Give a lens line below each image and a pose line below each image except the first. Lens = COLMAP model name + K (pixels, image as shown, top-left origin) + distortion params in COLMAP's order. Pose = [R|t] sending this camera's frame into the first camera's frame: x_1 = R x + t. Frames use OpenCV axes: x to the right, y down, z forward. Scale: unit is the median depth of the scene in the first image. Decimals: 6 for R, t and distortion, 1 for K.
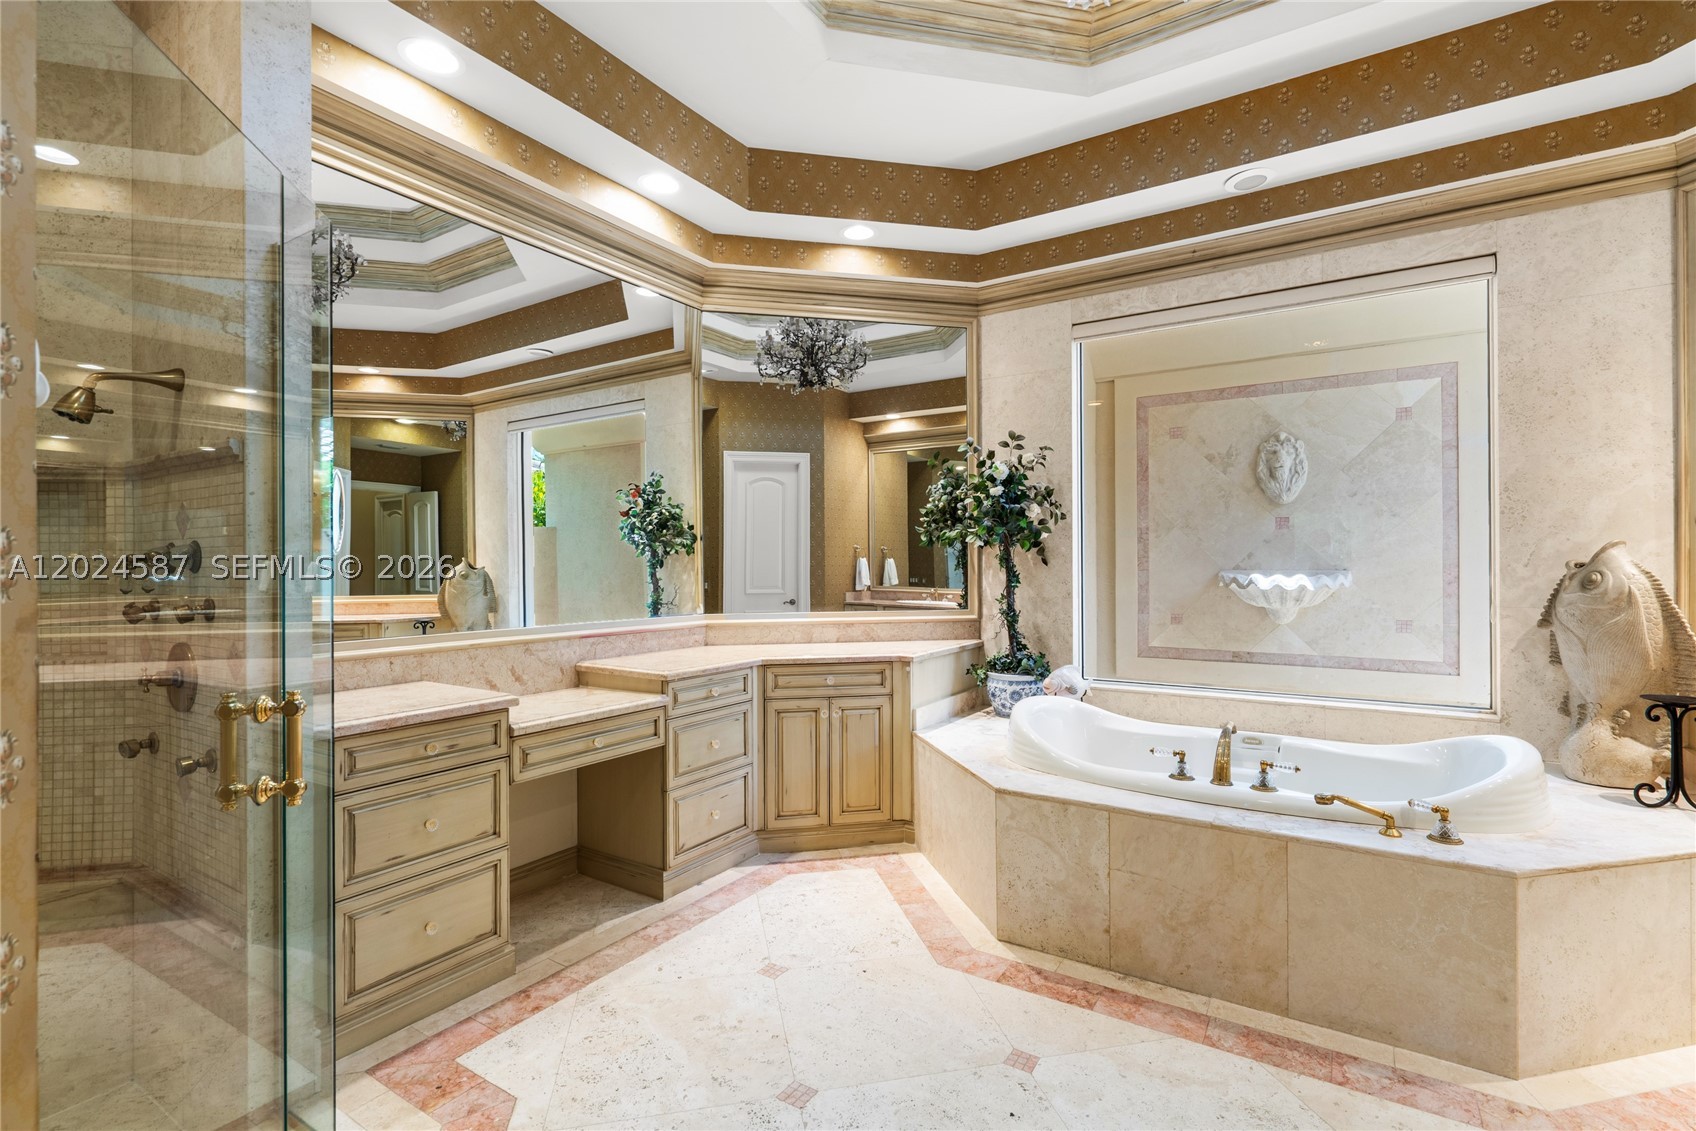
lens RADIAL K [[828.8, 0, 819.9], [0, 828.8, 561.8], [0, 0, 1]] dist [-0.011101, 0.007438]
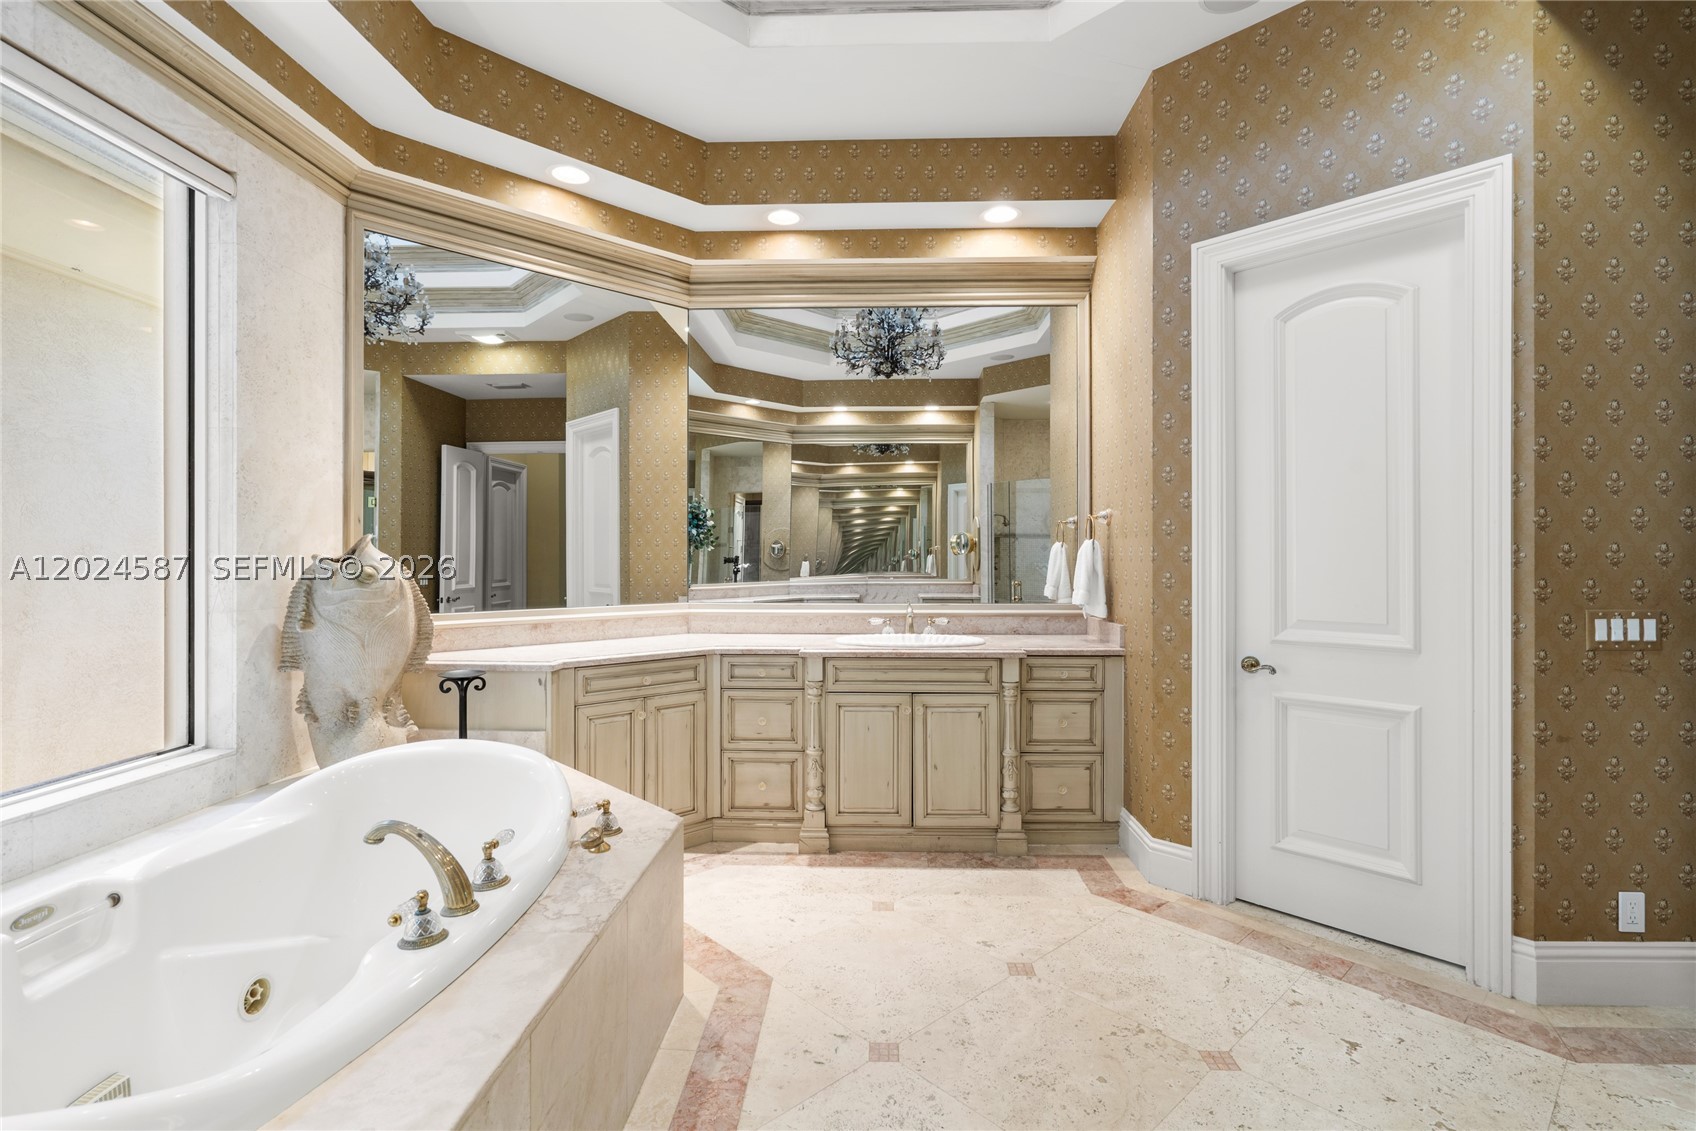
lens RADIAL K [[772.5, 0, 838.5], [0, 772.5, 554.6], [0, 0, 1]] dist [-0.003078, 0.000032]
pose [[-0.540030, 0.004997, 0.841631, -0.130683], [-0.000885, 0.999978, -0.006506, 0.003399], [-0.841645, -0.004258, -0.540014, 0.877332]]
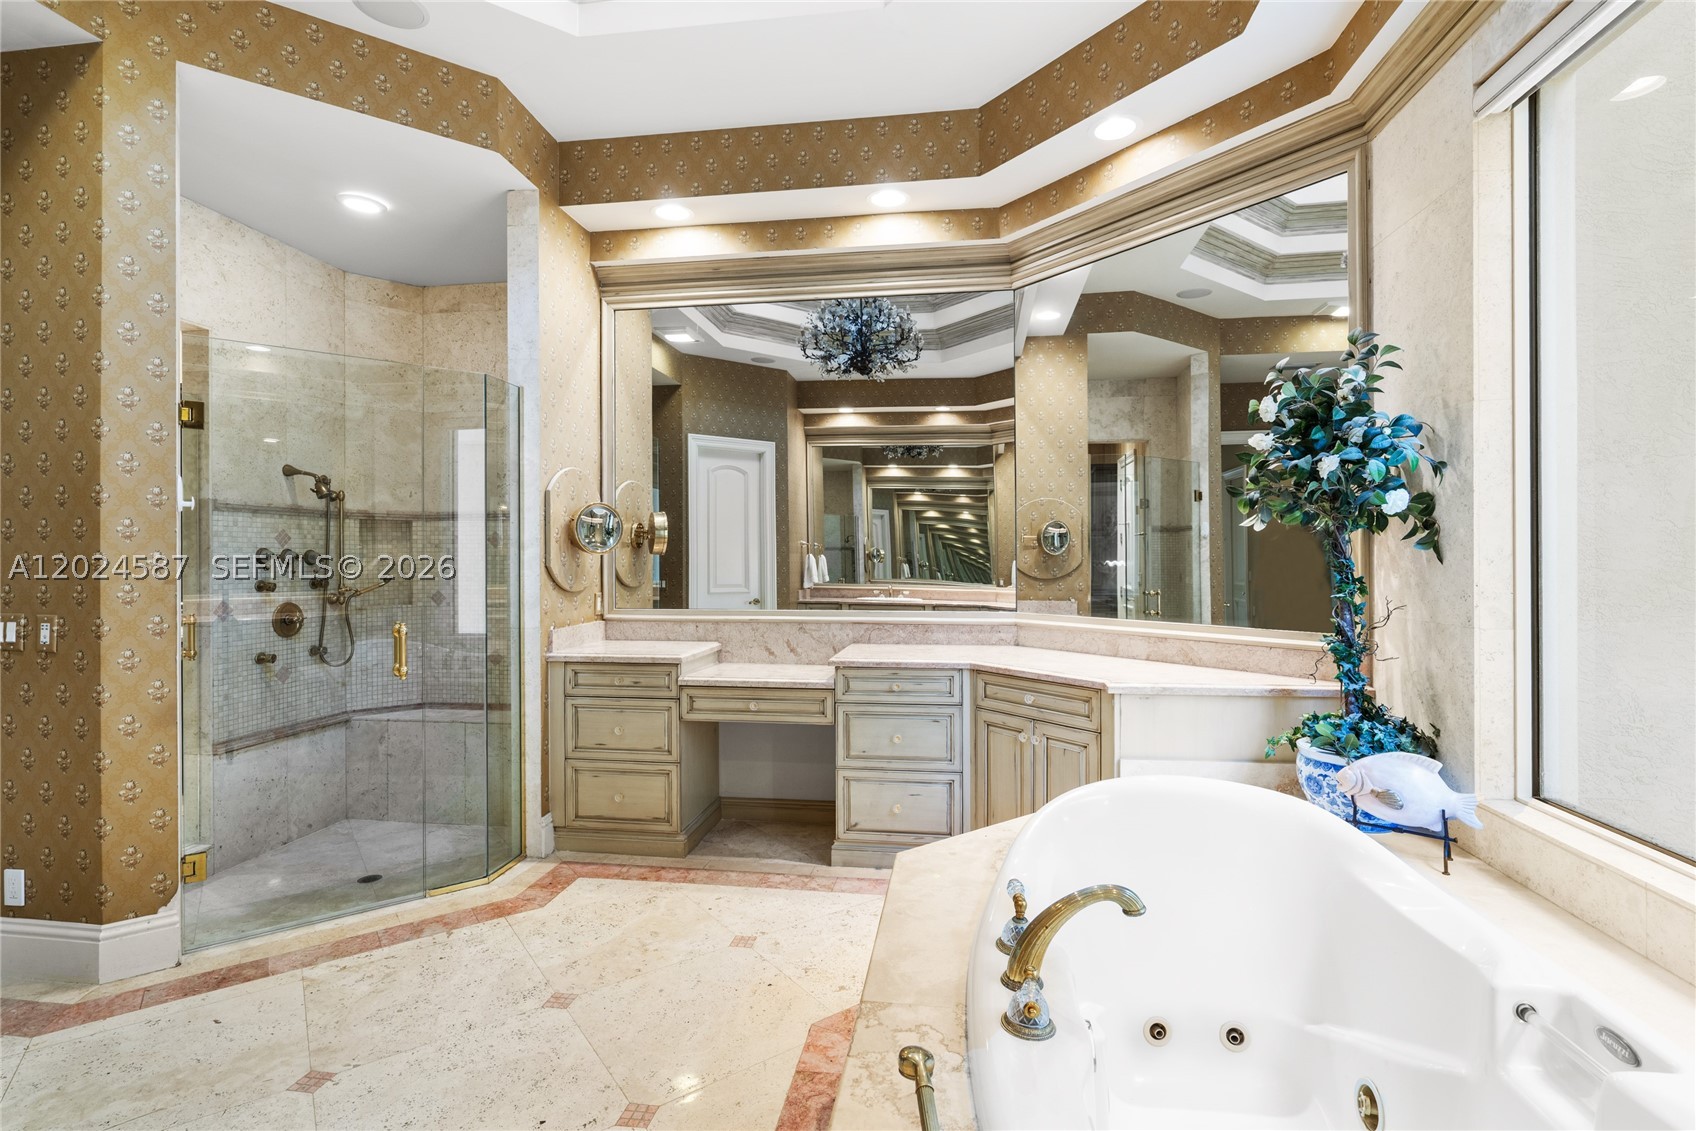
lens RADIAL K [[767.5, 0, 820.9], [0, 767.5, 560.9], [0, 0, 1]] dist [0.000153, -0.000238]
pose [[0.407491, 0.004008, -0.913201, 0.717779], [0.004310, 0.999971, 0.006312, -0.002420], [0.913199, -0.006508, 0.407462, 0.558132]]
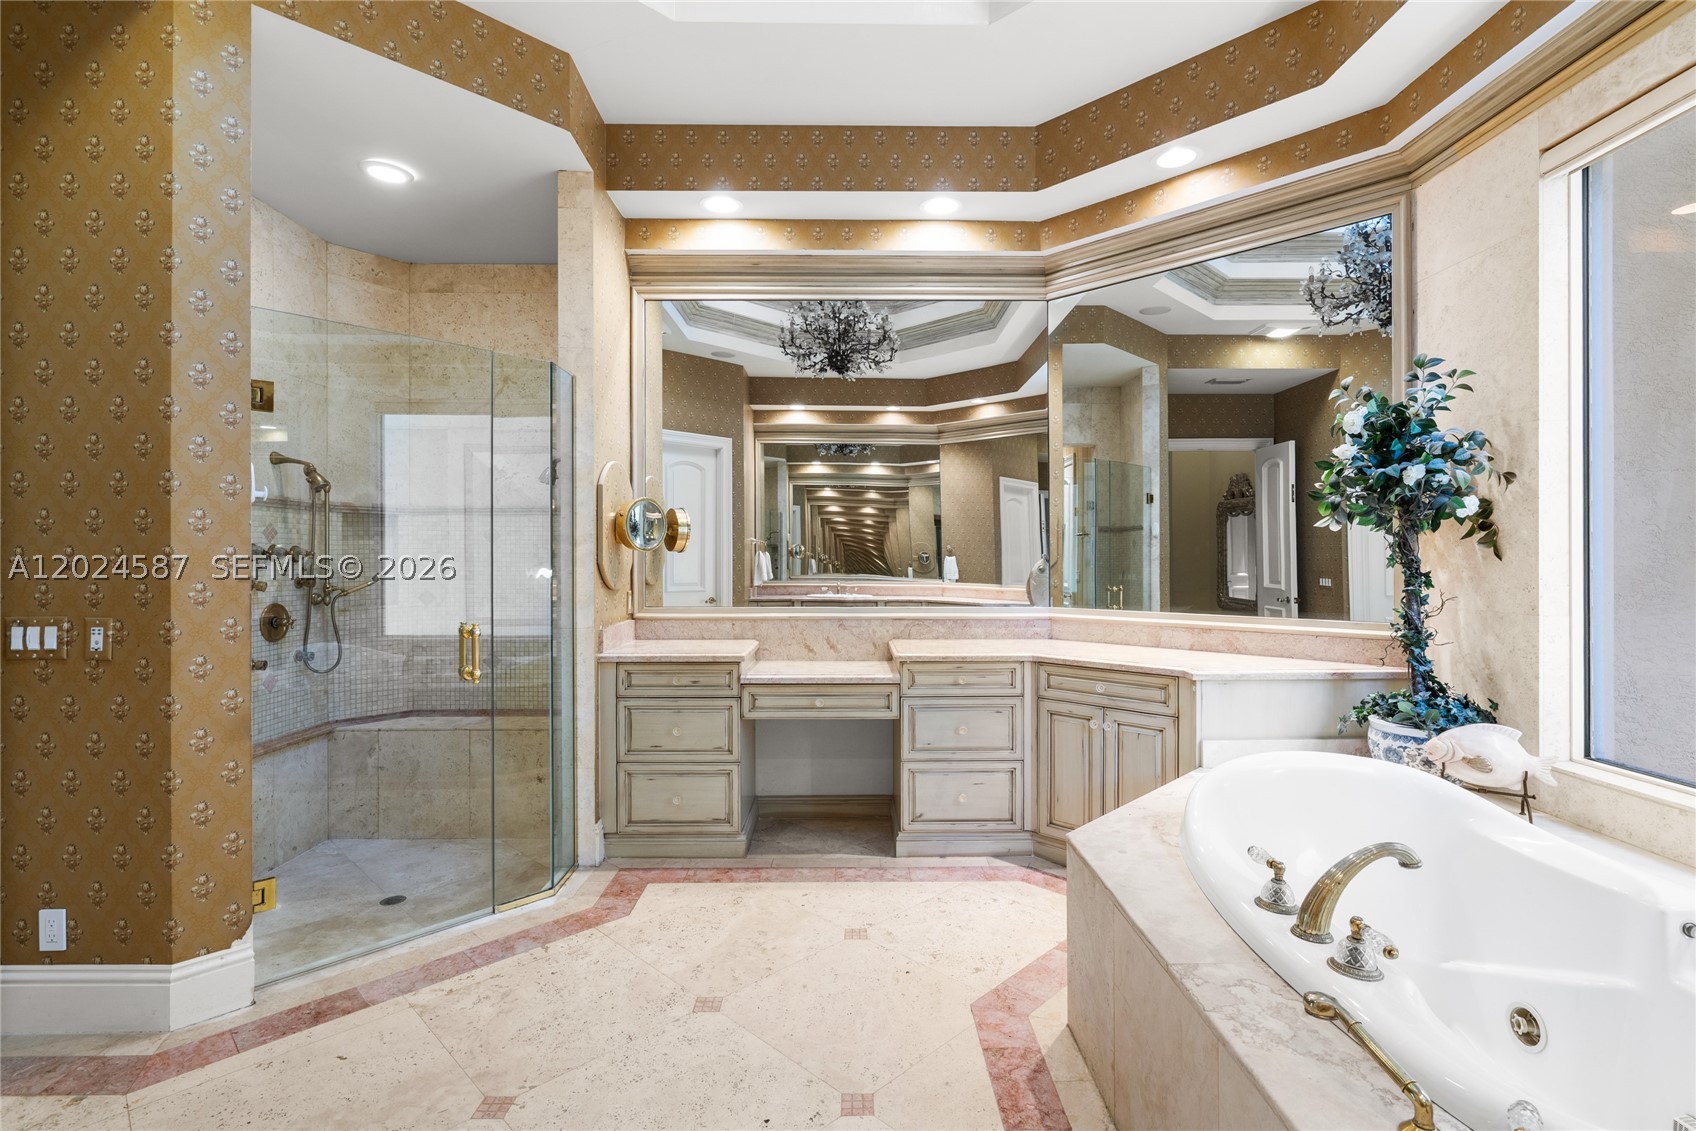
lens RADIAL K [[773.7, 0, 816.9], [0, 773.7, 558.9], [0, 0, 1]] dist [-0.001091, 0.000669]
pose [[0.538642, 0.003827, -0.842526, 0.619553], [0.002549, 0.999978, 0.006173, -0.001459], [0.842531, -0.005473, 0.538620, 0.336059]]
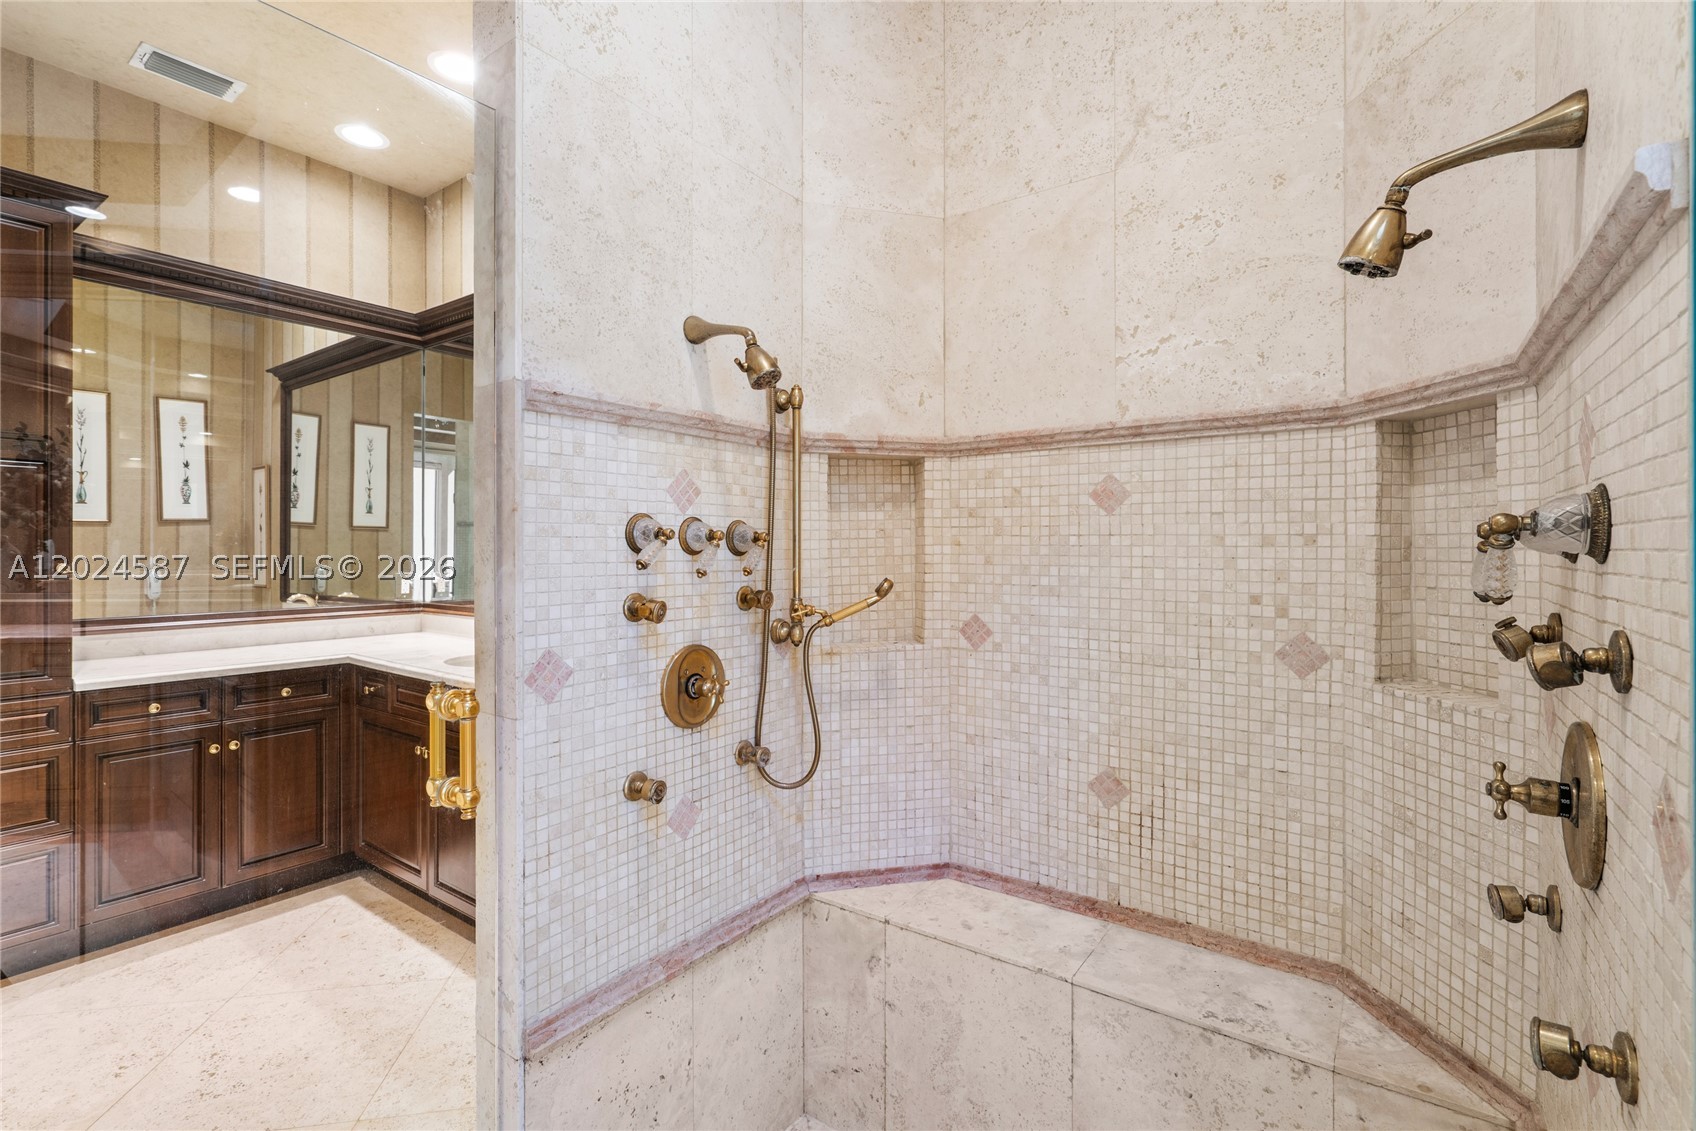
lens RADIAL K [[747.2, 0, 814.5], [0, 747.2, 551.1], [0, 0, 1]] dist [0.001960, 0.000164]
pose [[-0.061120, 0.007192, -0.998105, -0.264944], [0.004409, 0.999966, 0.006936, 0.002402], [0.998121, -0.003977, -0.061149, 0.389241]]
